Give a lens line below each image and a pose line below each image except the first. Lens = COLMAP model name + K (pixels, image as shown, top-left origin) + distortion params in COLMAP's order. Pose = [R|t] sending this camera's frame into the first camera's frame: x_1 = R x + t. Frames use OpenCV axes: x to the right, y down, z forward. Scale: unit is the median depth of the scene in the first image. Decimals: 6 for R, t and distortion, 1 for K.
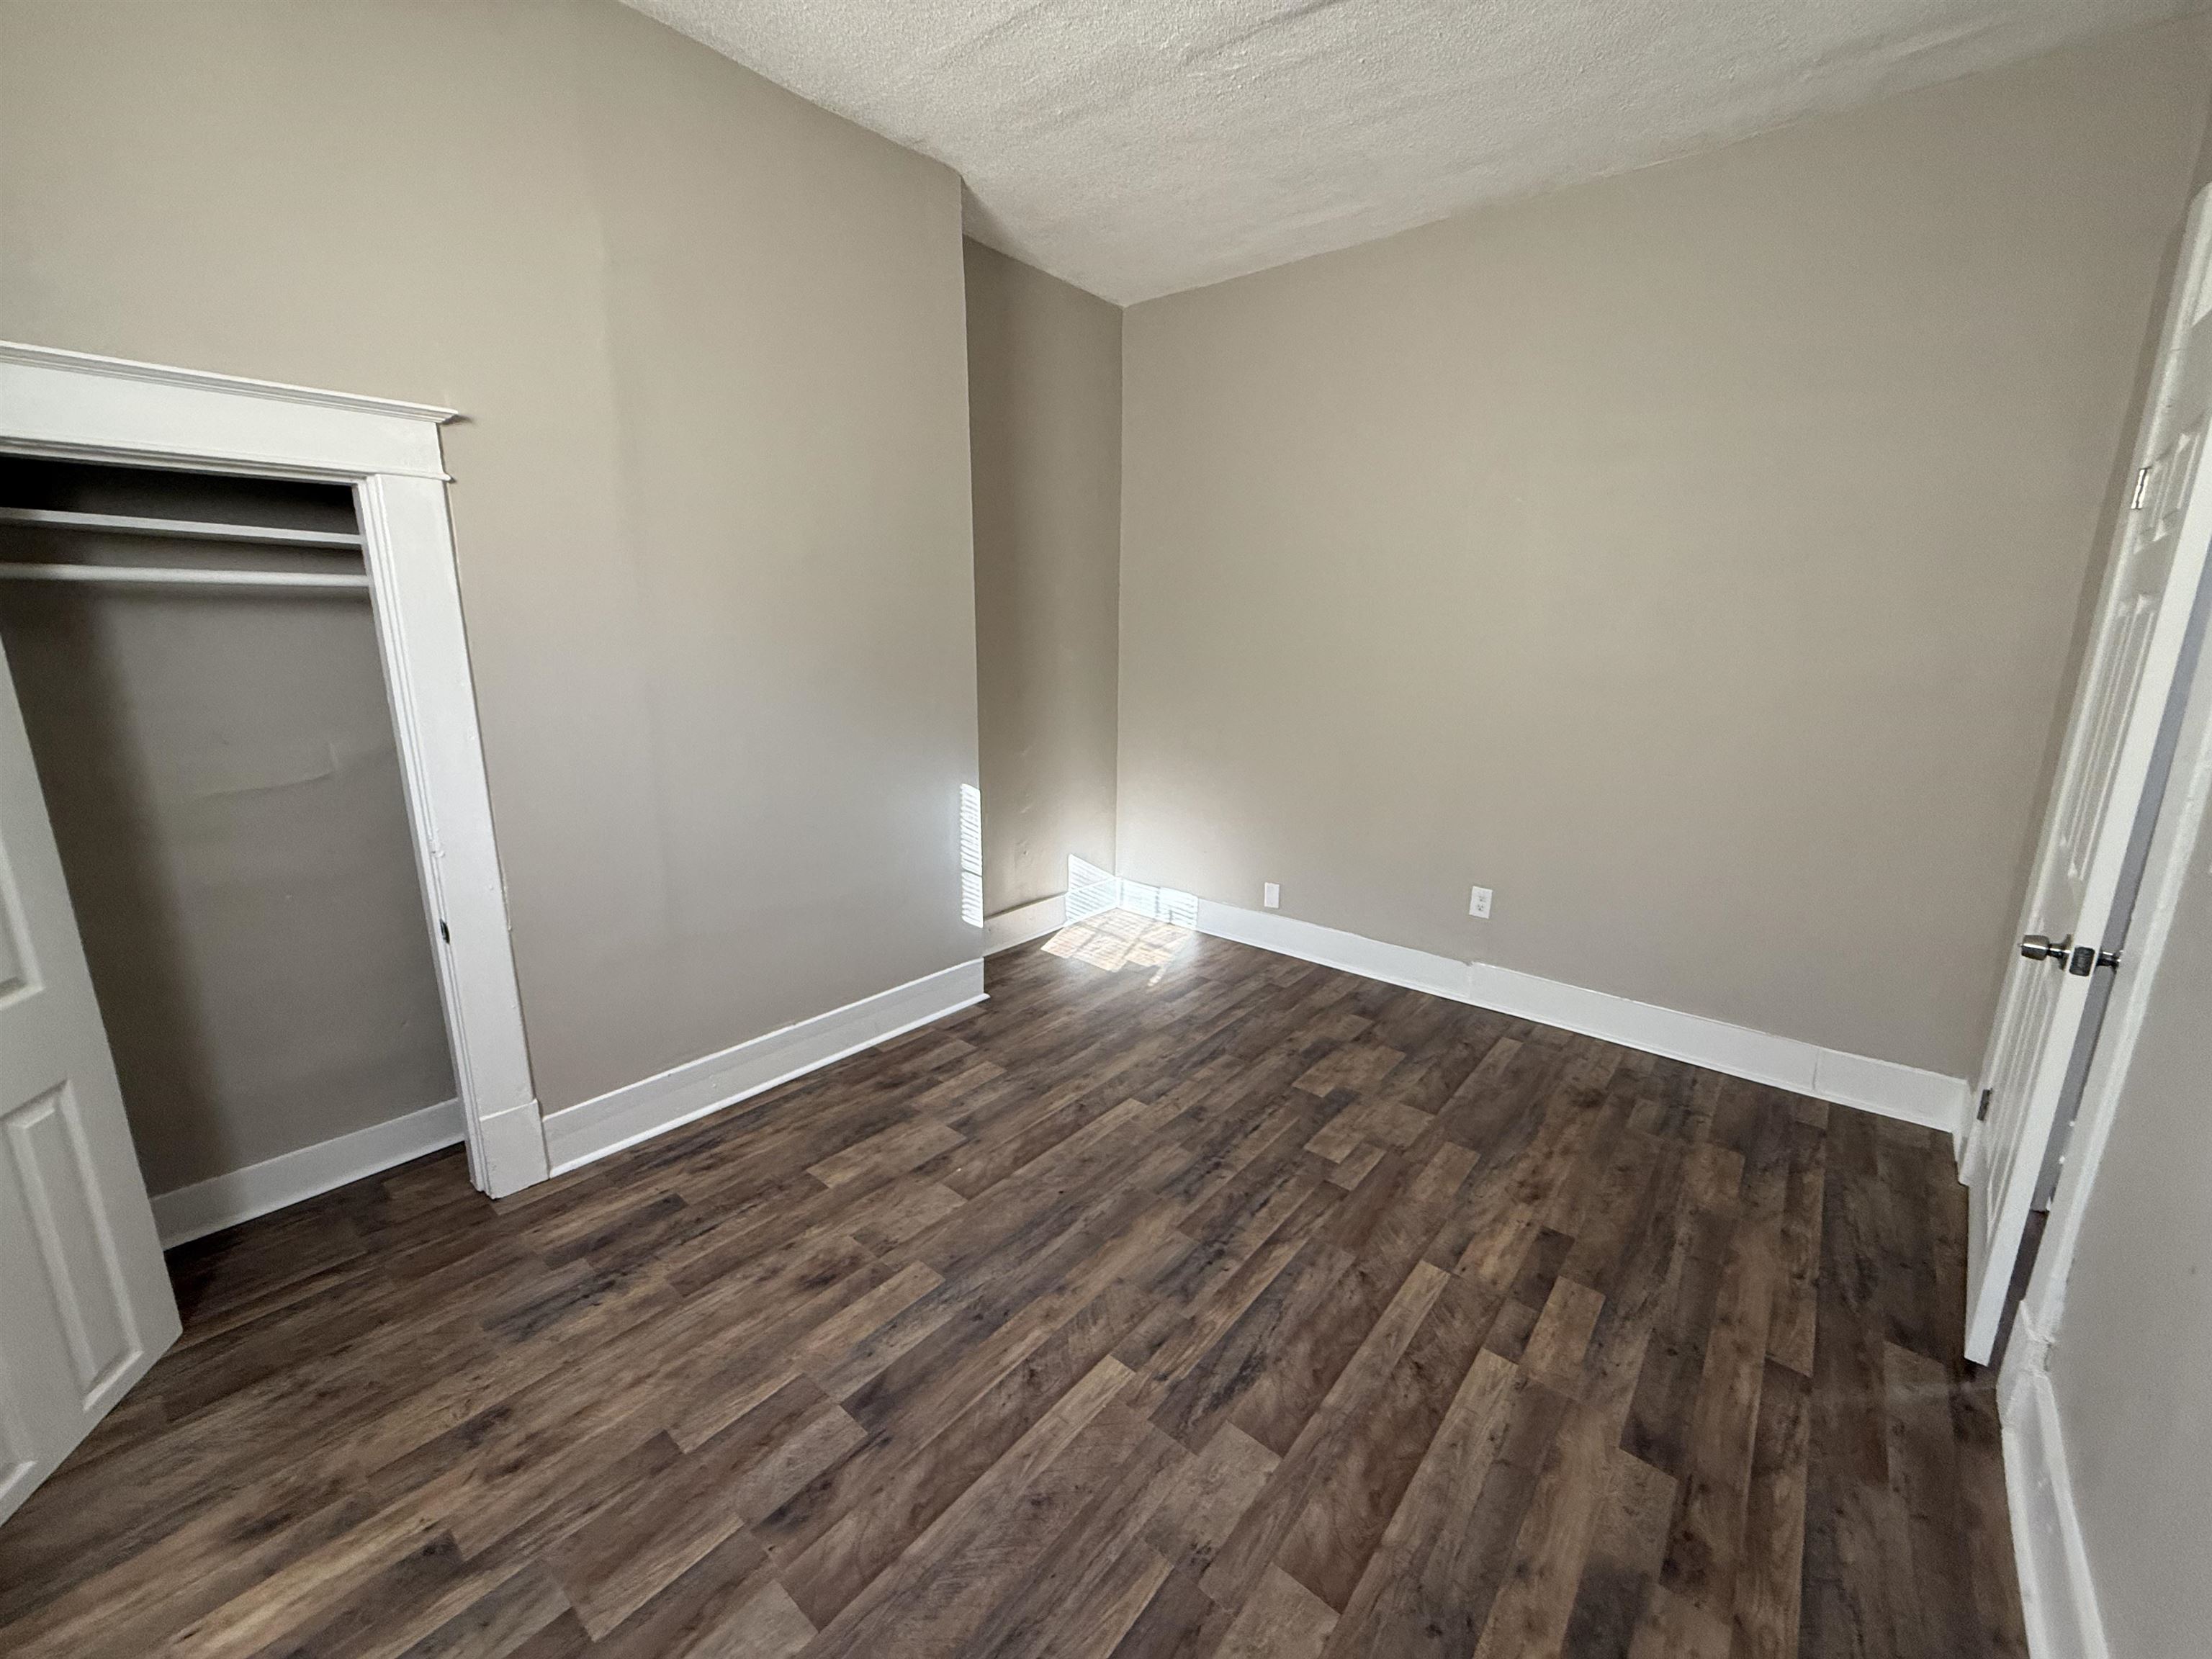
lens RADIAL K [[883.1, 0, 1107.2], [0, 883.1, 833.6], [0, 0, 1]] dist [0.000033, 0.000119]
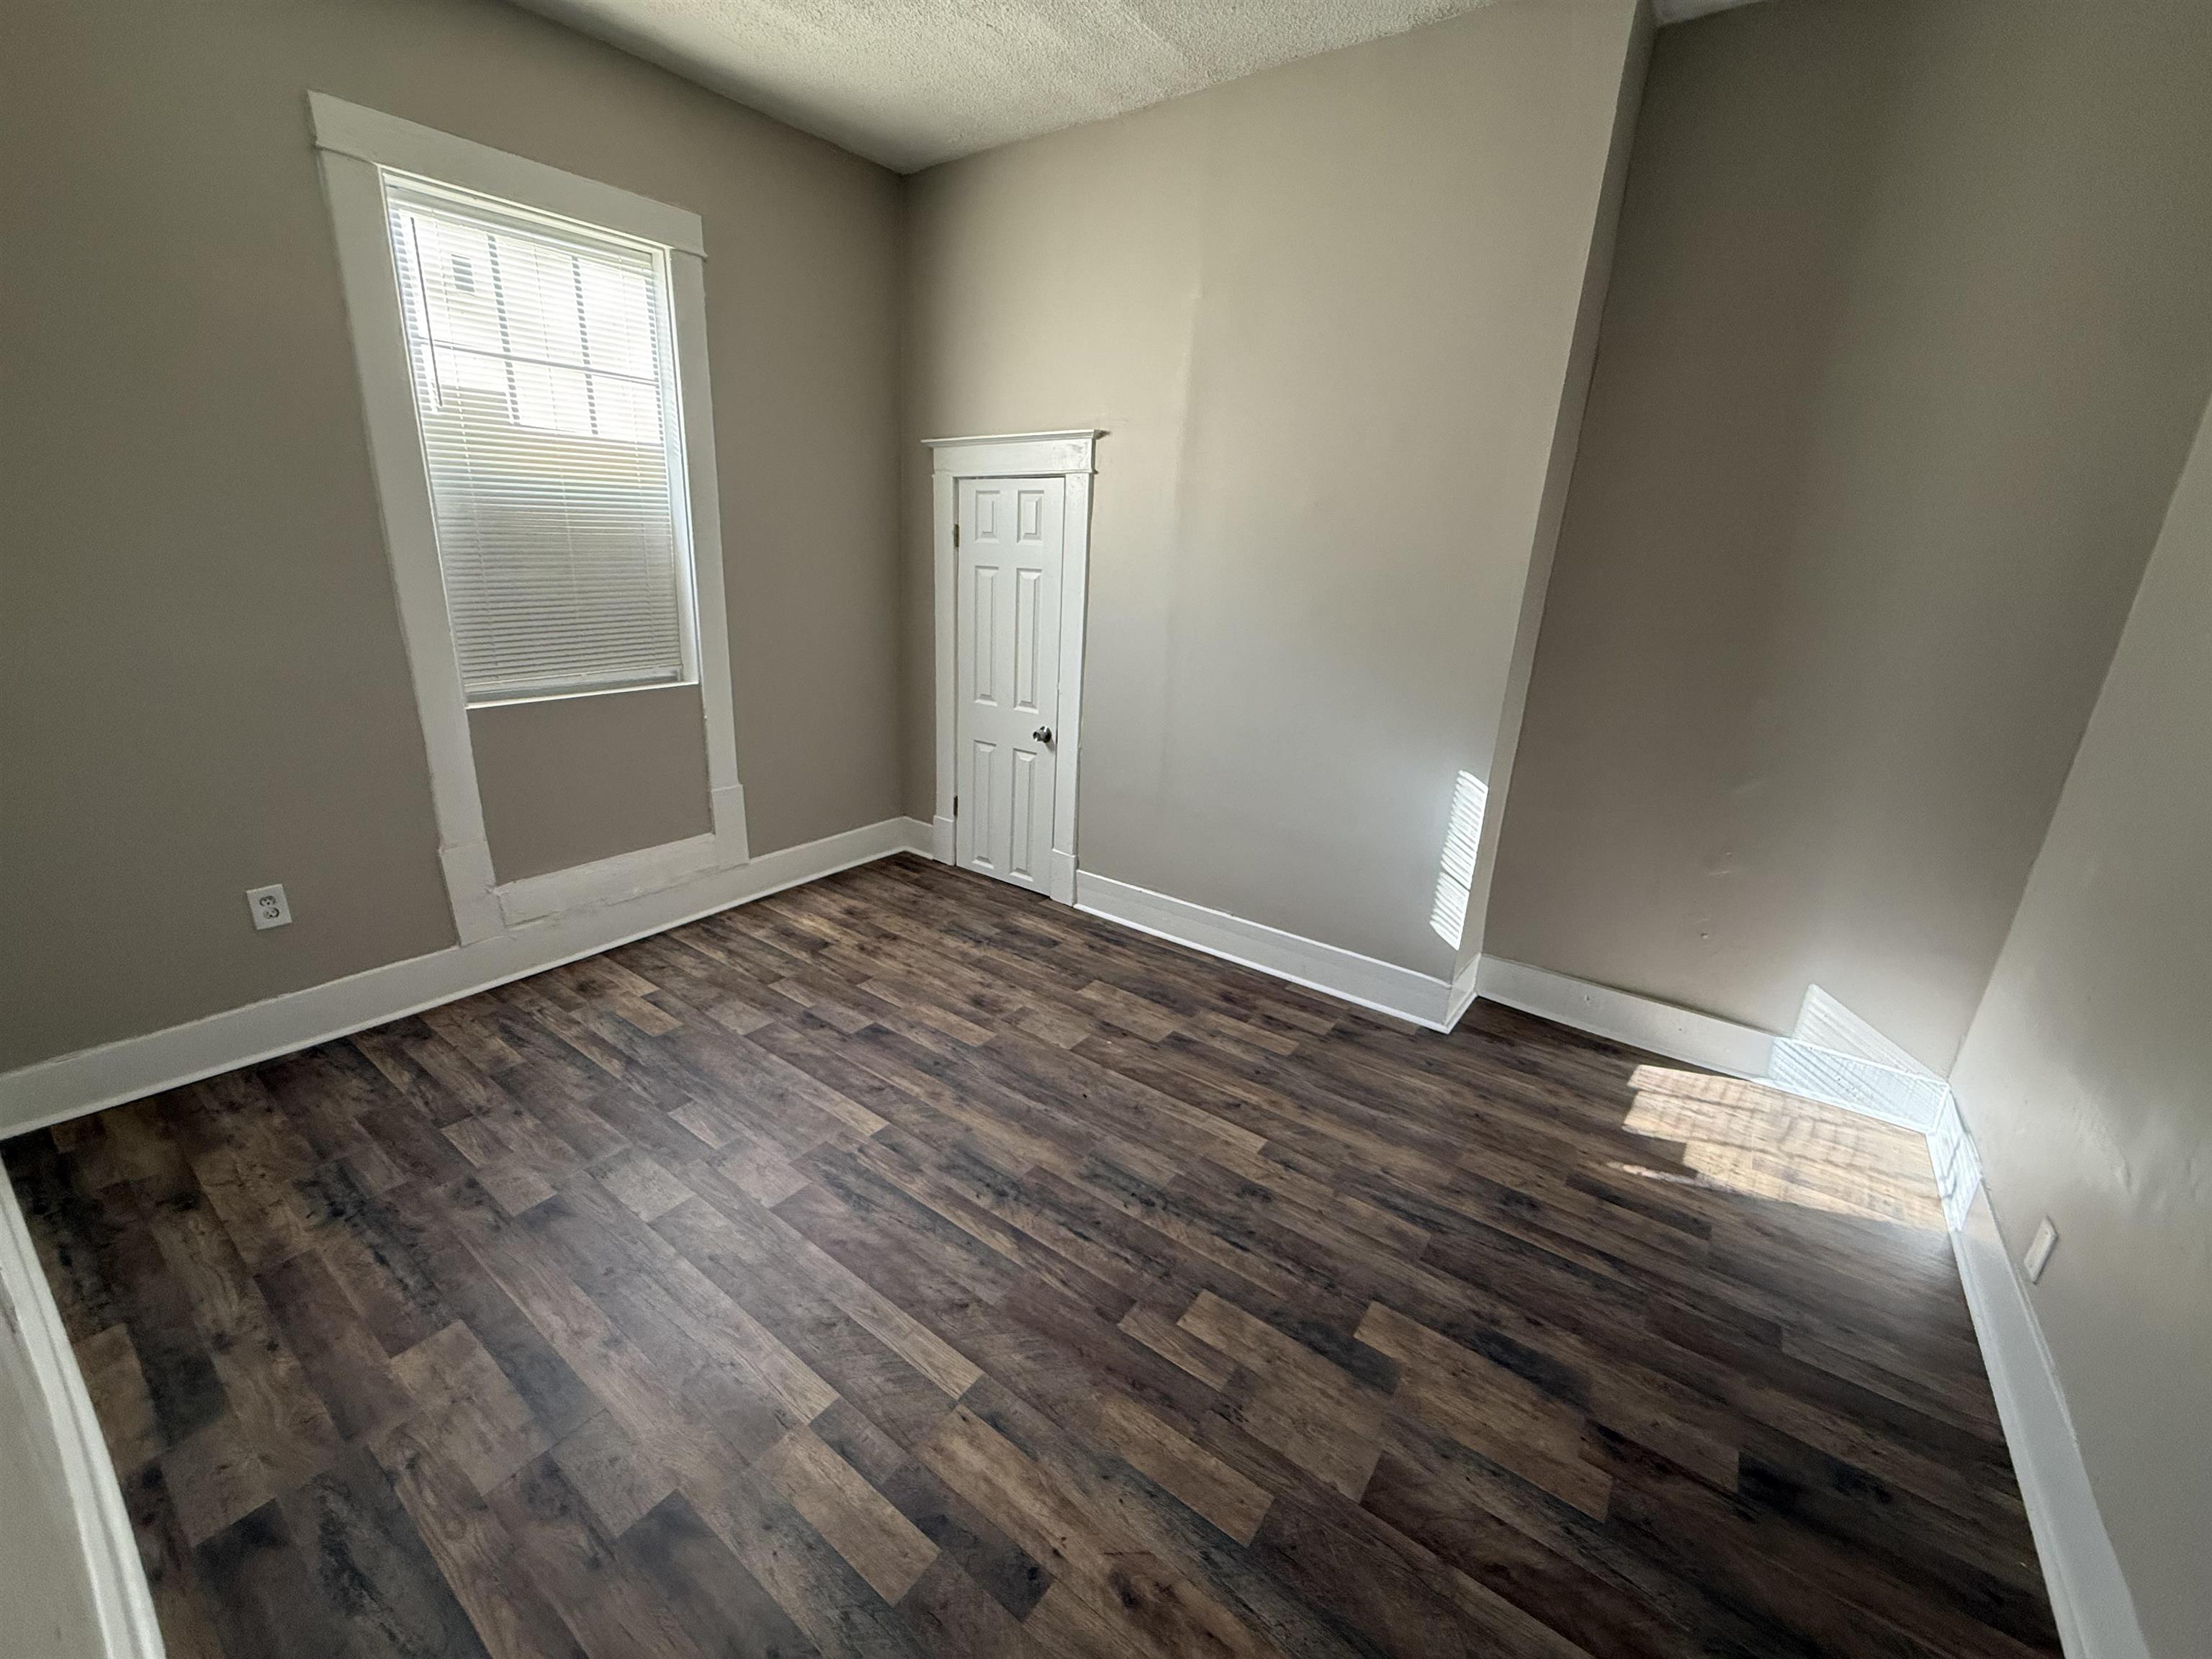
lens RADIAL K [[883.1, 0, 1105.9], [0, 883.1, 845.5], [0, 0, 1]] dist [0.000033, 0.000119]
pose [[0.058011, 0.301870, -0.951583, 0.956659], [-0.275260, 0.921076, 0.275412, -0.193846], [0.959618, 0.245956, 0.136525, 0.870254]]
